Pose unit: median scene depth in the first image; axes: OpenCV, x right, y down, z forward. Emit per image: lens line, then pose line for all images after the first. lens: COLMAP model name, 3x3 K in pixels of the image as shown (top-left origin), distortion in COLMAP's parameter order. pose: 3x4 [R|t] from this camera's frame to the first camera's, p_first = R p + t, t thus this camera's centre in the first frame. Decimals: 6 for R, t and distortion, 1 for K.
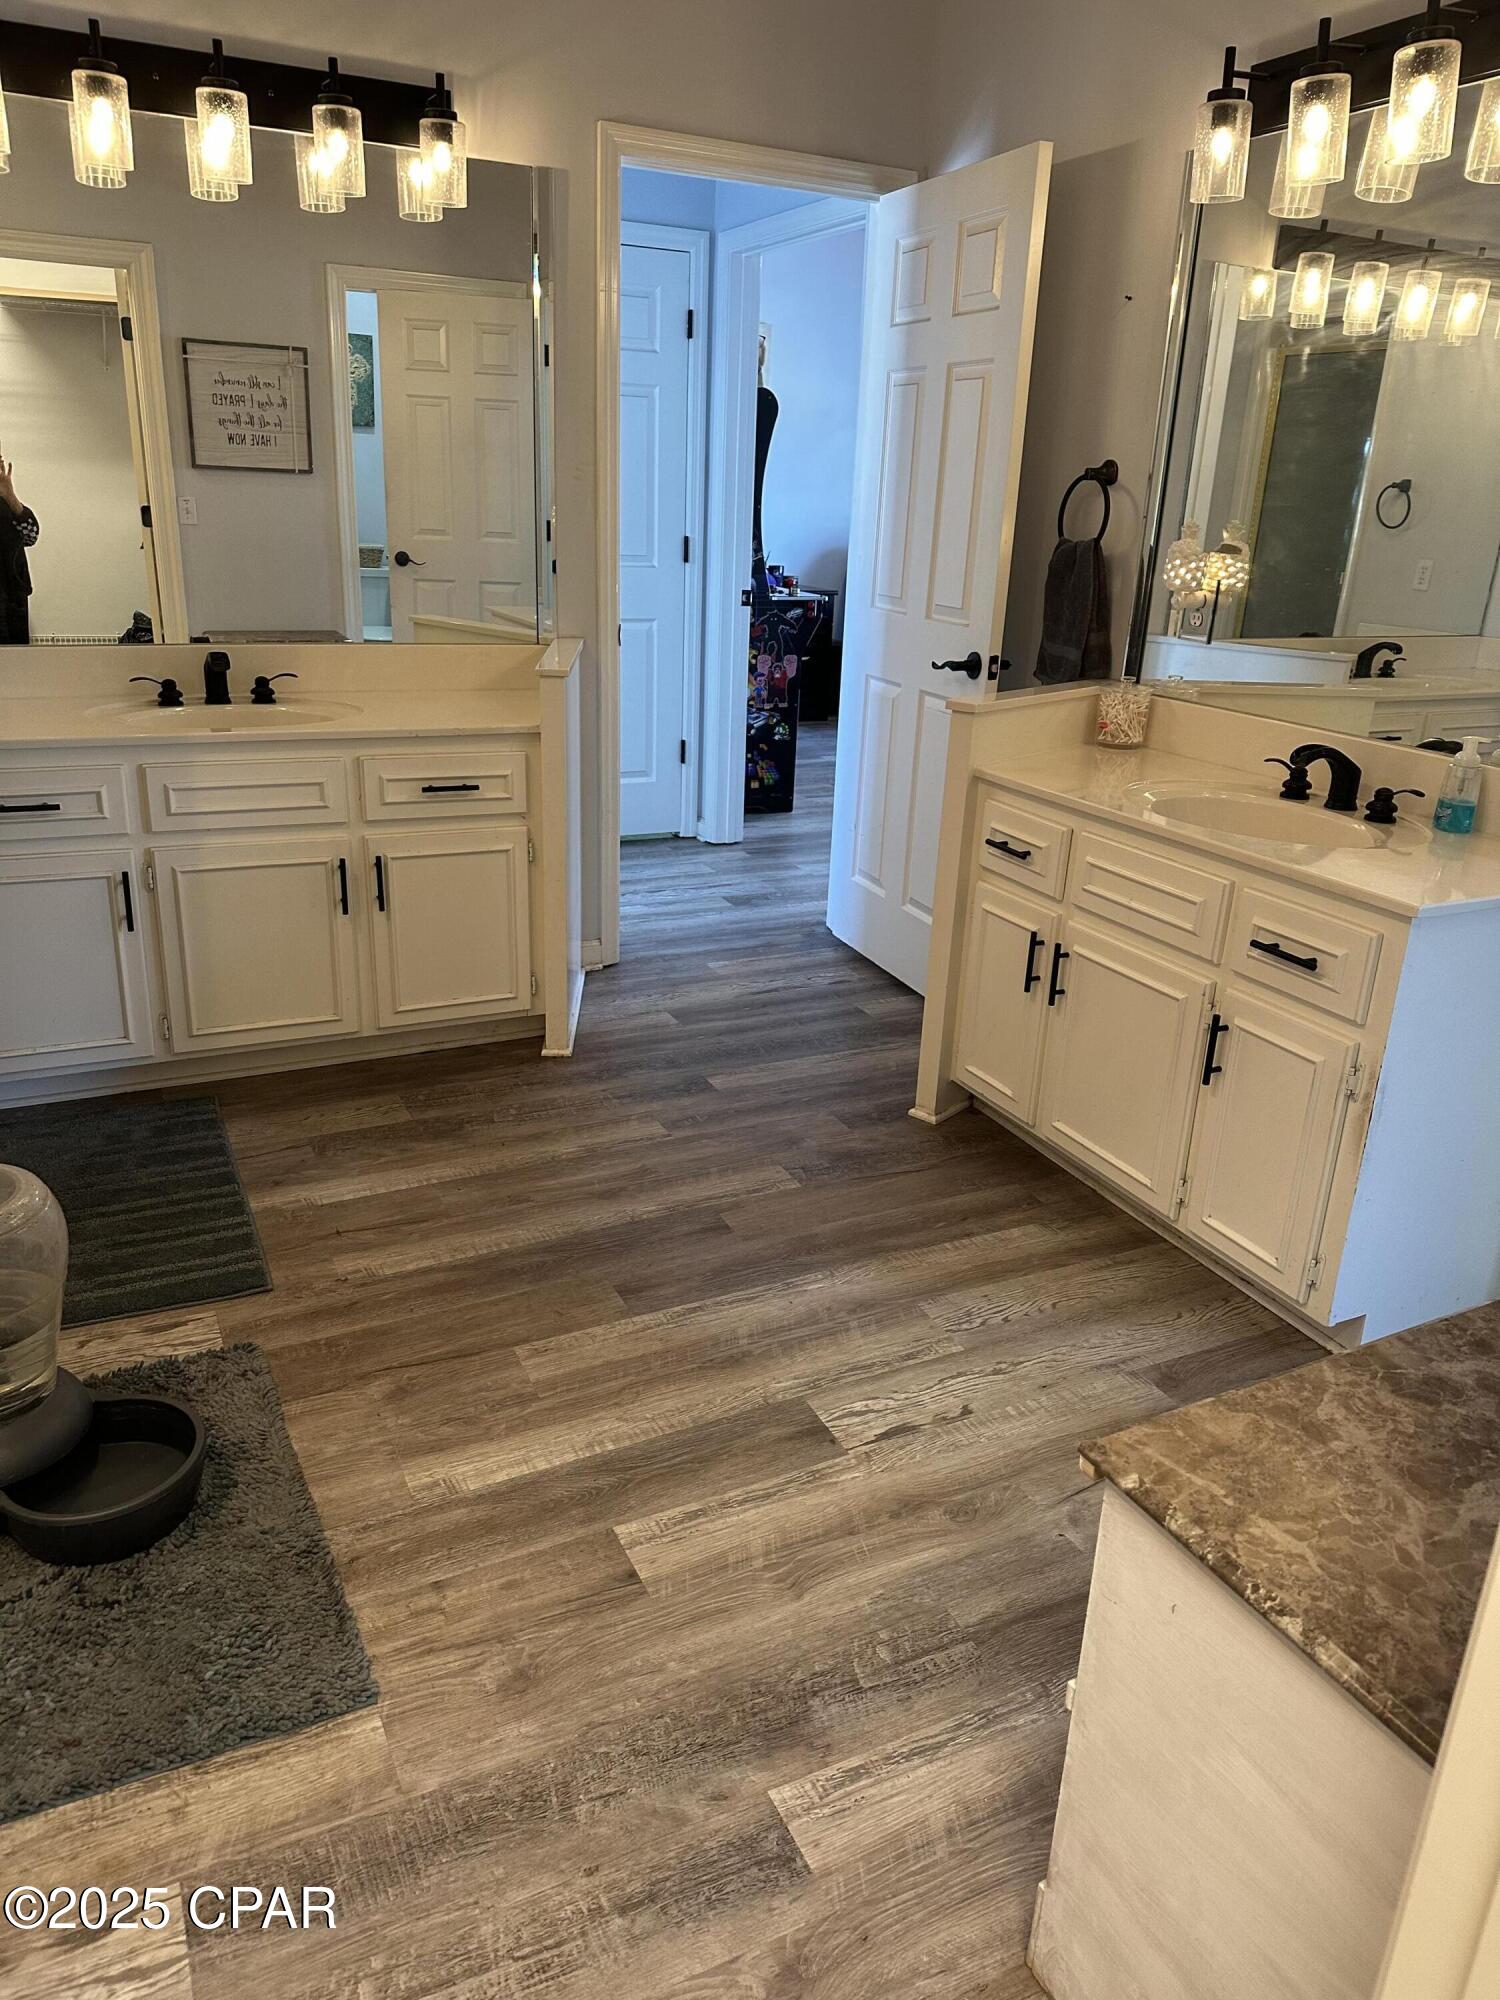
lens RADIAL K [[1421.4, 0, 741.1], [0, 1421.4, 988.9], [0, 0, 1]] dist [0.008706, -0.017834]
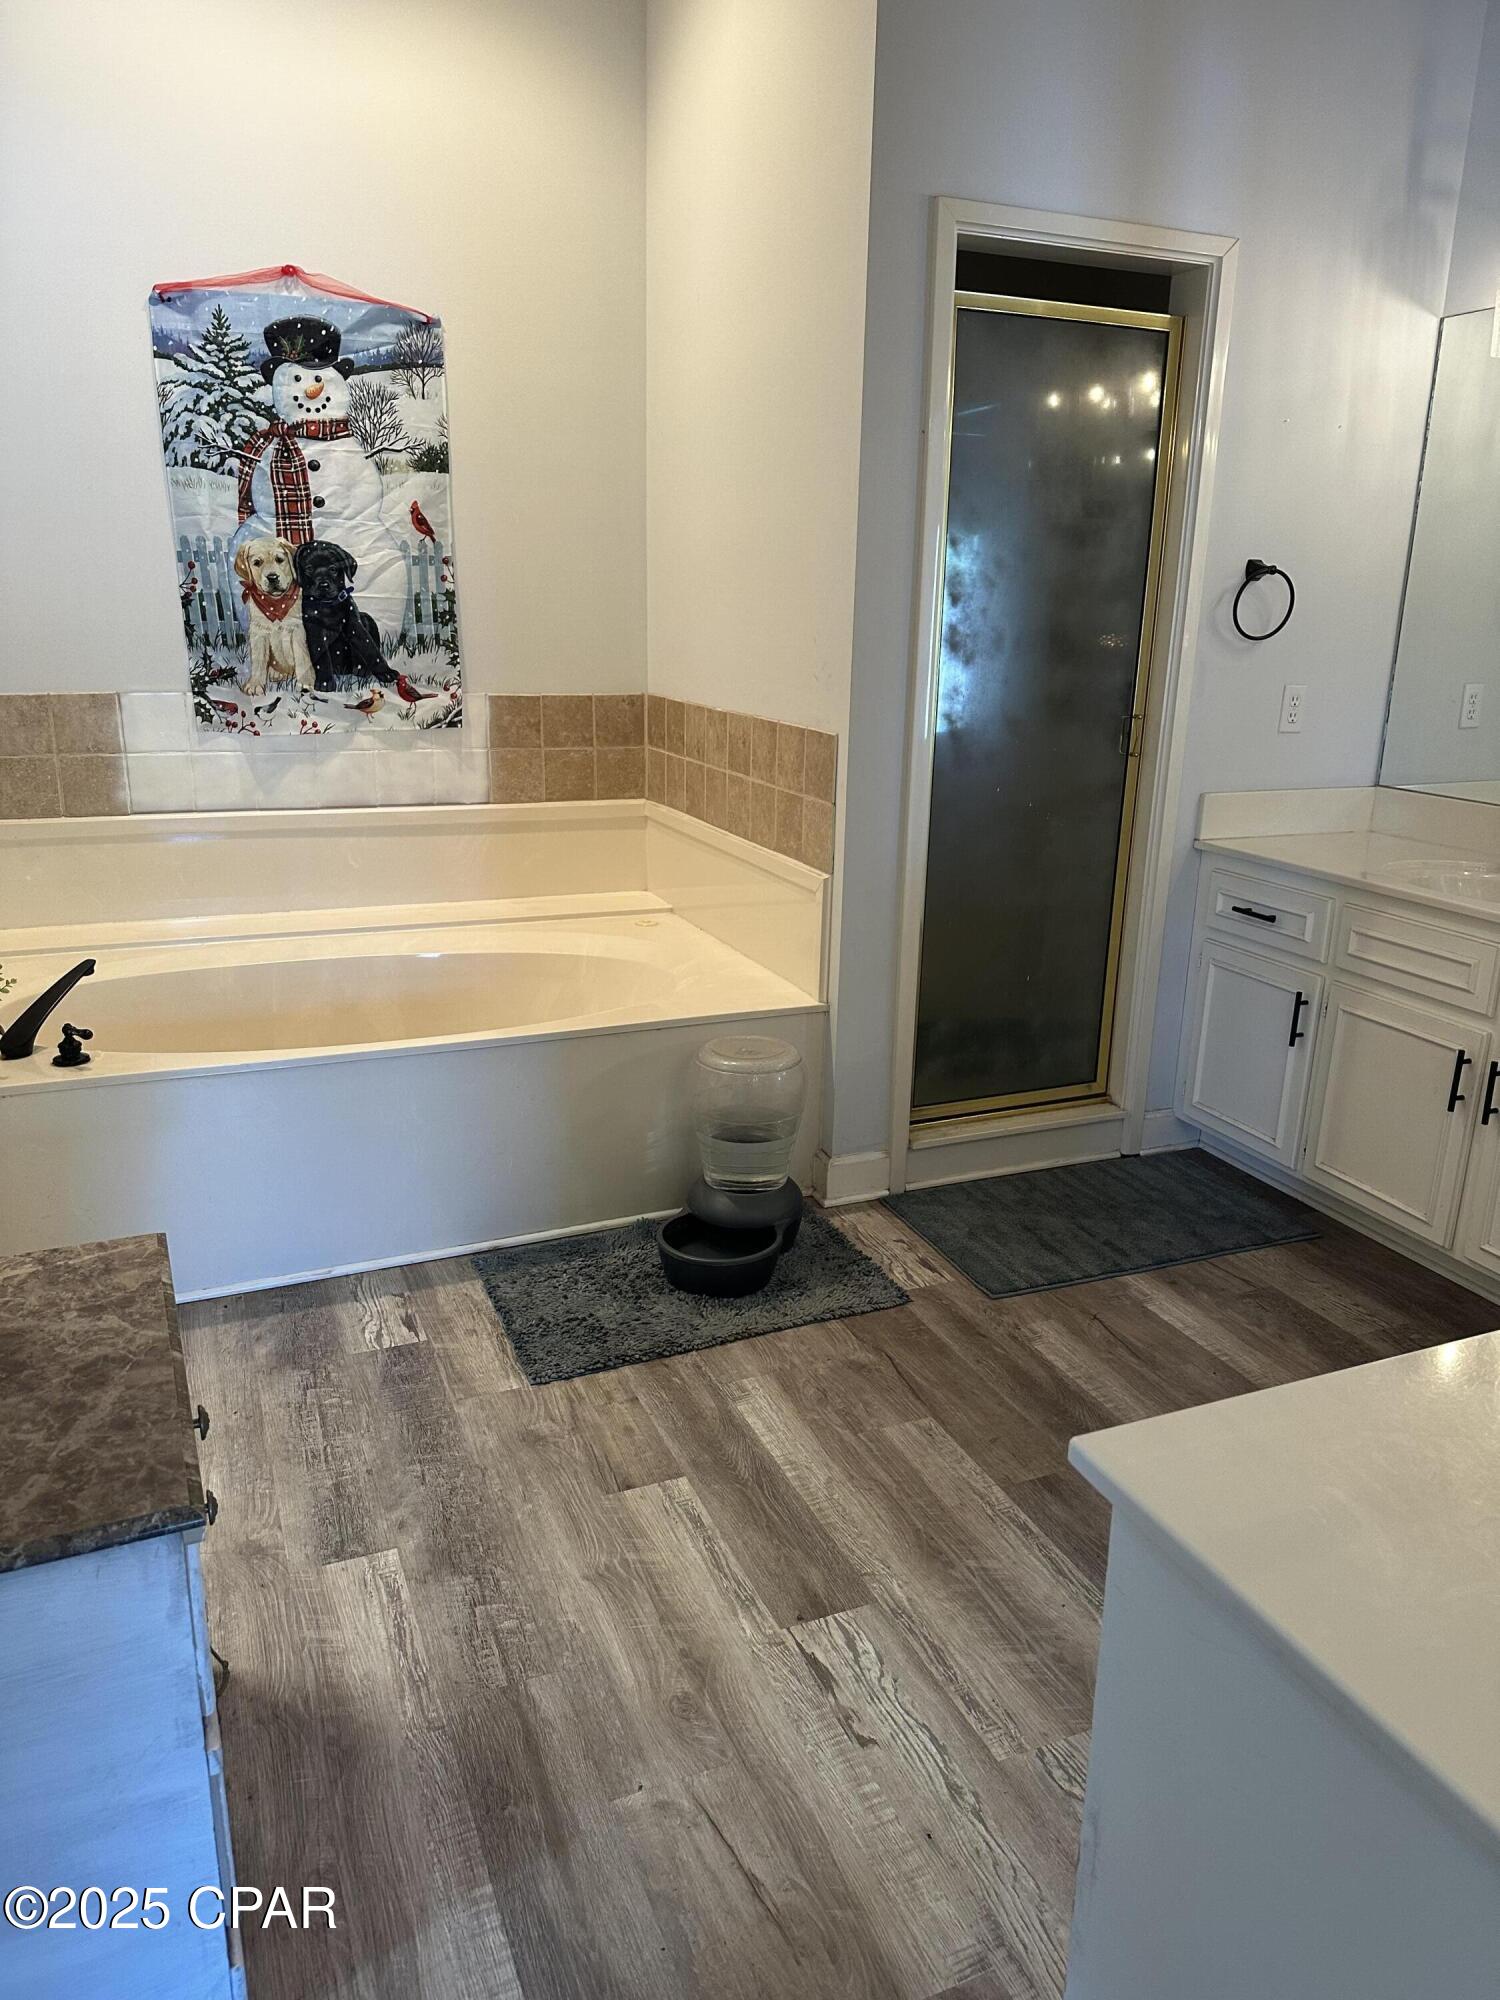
lens RADIAL K [[1421.4, 0, 749.7], [0, 1421.4, 1004.8], [0, 0, 1]] dist [0.008706, -0.017834]
pose [[-0.041304, 0.261523, -0.964313, 0.947830], [-0.374394, 0.890766, 0.257613, -0.292173], [0.926349, 0.371674, 0.061121, 0.847965]]
